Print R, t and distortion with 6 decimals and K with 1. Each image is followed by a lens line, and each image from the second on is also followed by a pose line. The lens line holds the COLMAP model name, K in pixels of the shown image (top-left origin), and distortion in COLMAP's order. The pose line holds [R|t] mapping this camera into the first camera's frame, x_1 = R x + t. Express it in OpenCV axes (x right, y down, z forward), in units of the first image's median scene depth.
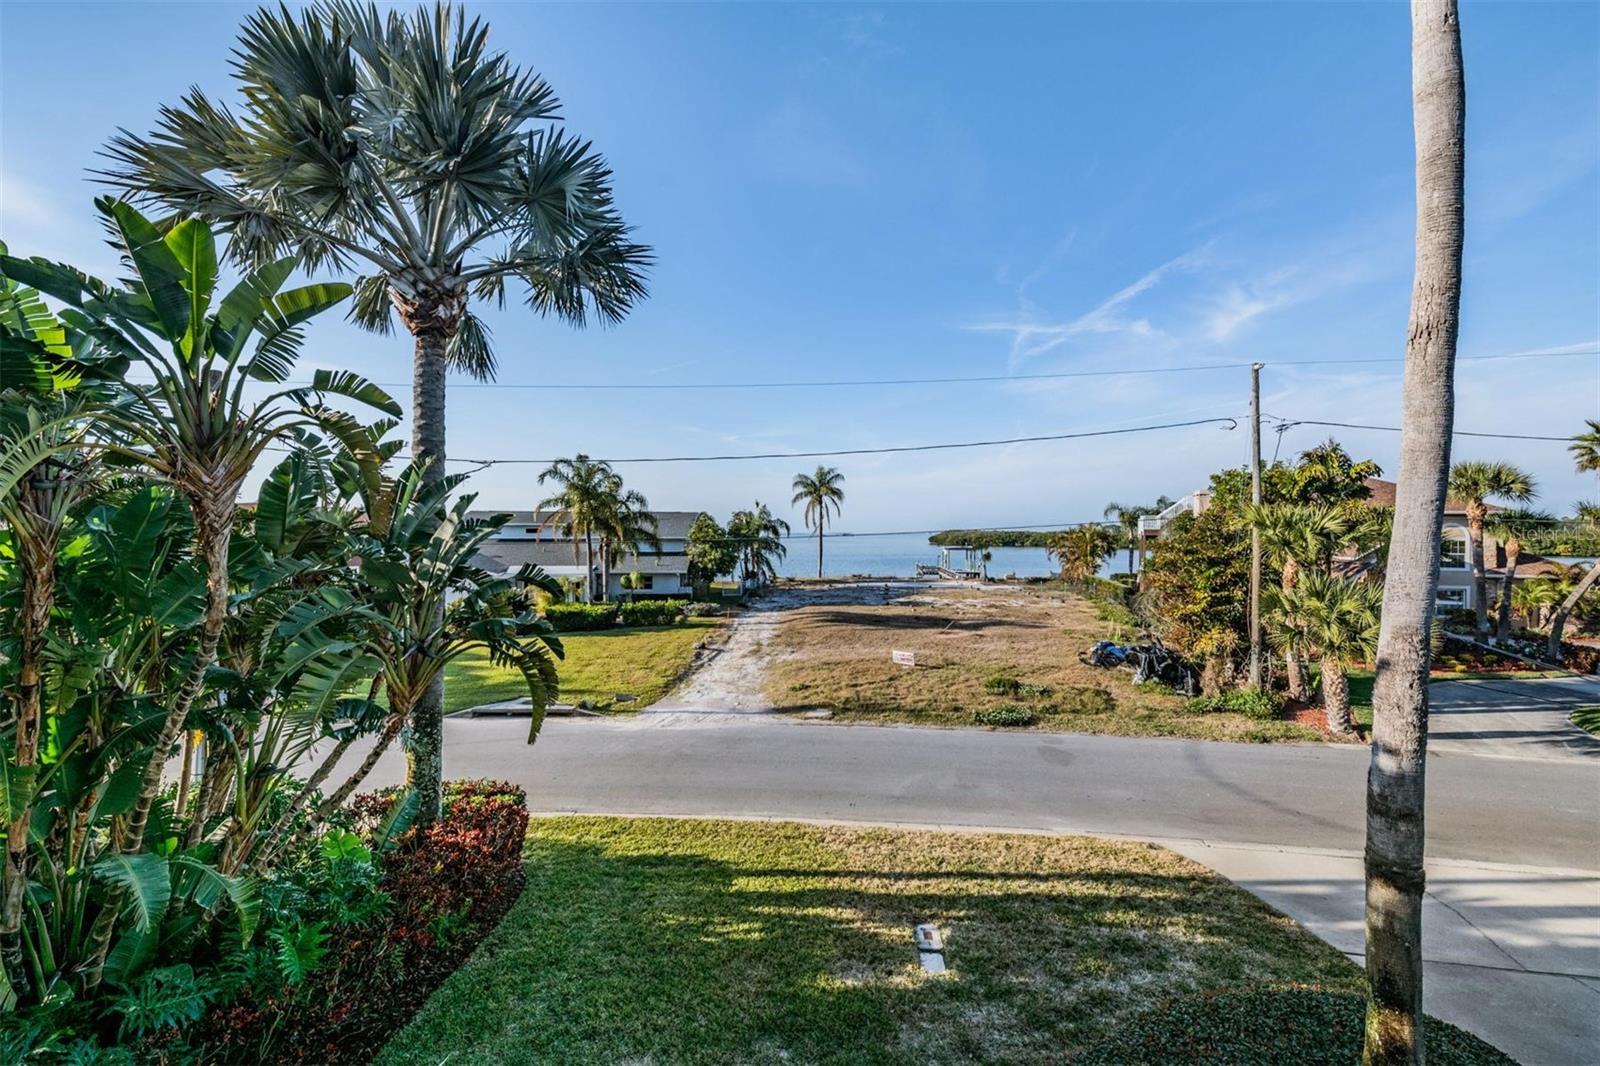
lens RADIAL K [[638.0, 0, 801.8], [0, 638.0, 533.6], [0, 0, 1]] dist [-0.011237, -0.000181]
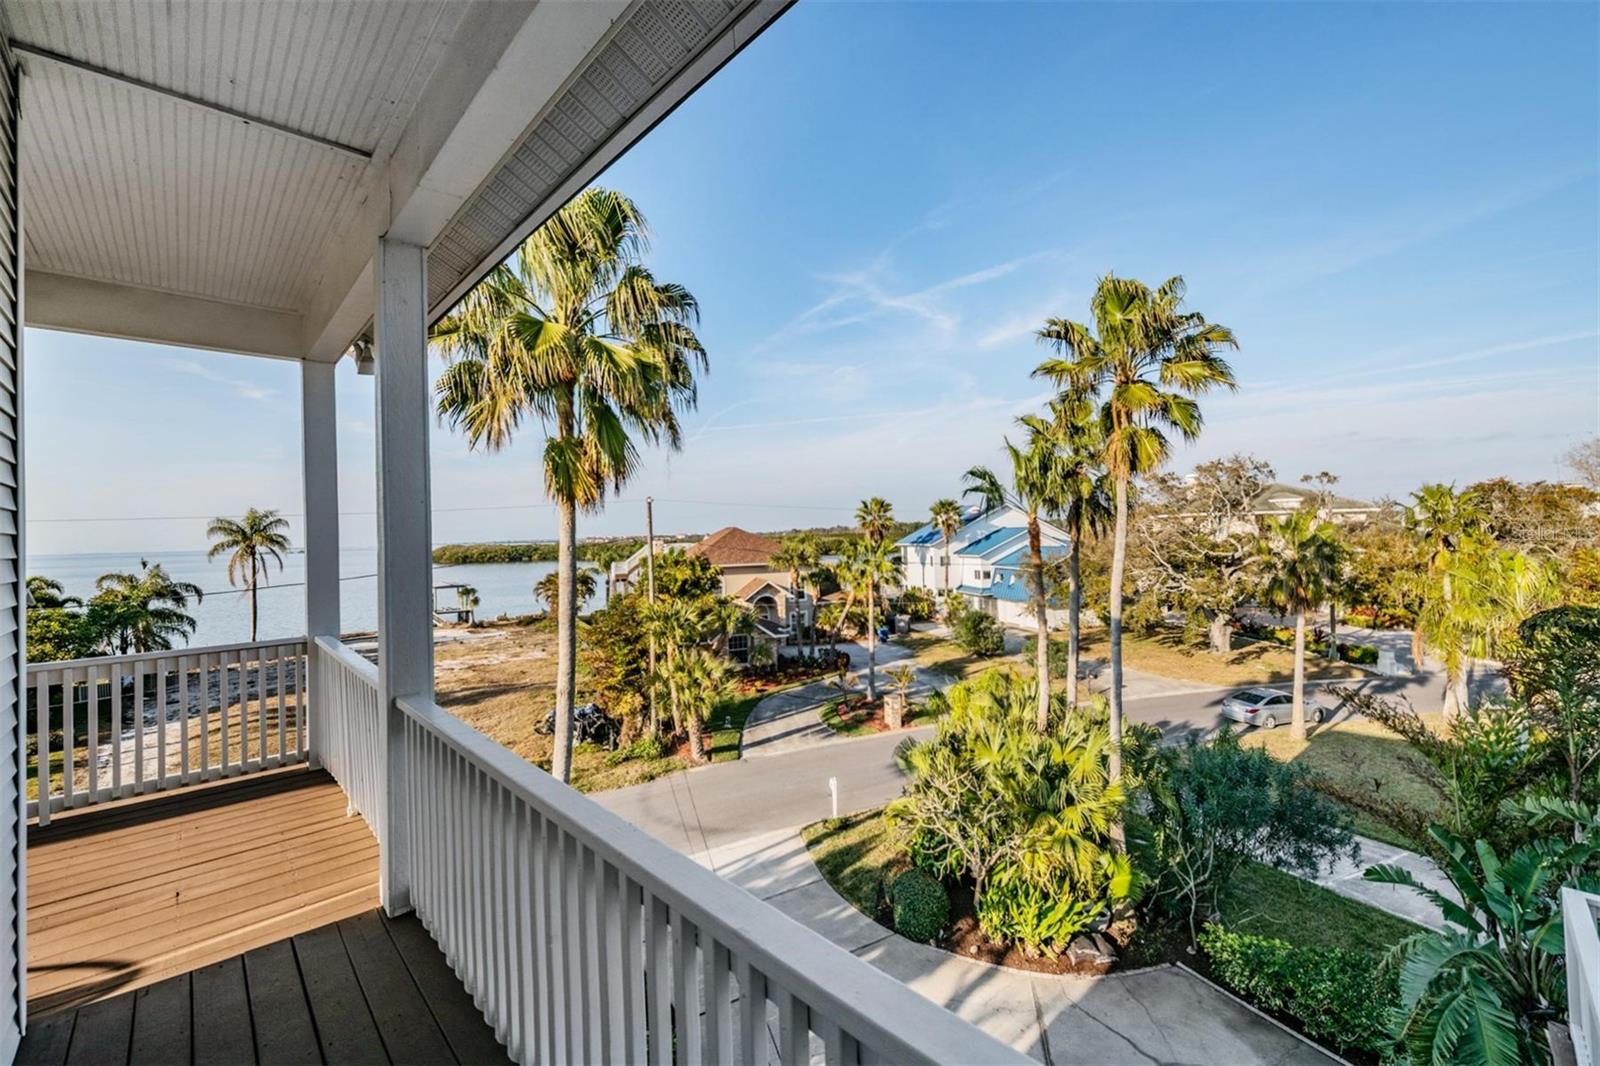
lens RADIAL K [[638.0, 0, 801.5], [0, 638.0, 523.7], [0, 0, 1]] dist [-0.011237, -0.000181]
pose [[0.742252, -0.014630, 0.669961, 0.027277], [0.034921, 0.999248, -0.016868, -0.163480], [-0.669210, 0.035916, 0.742205, -0.238495]]
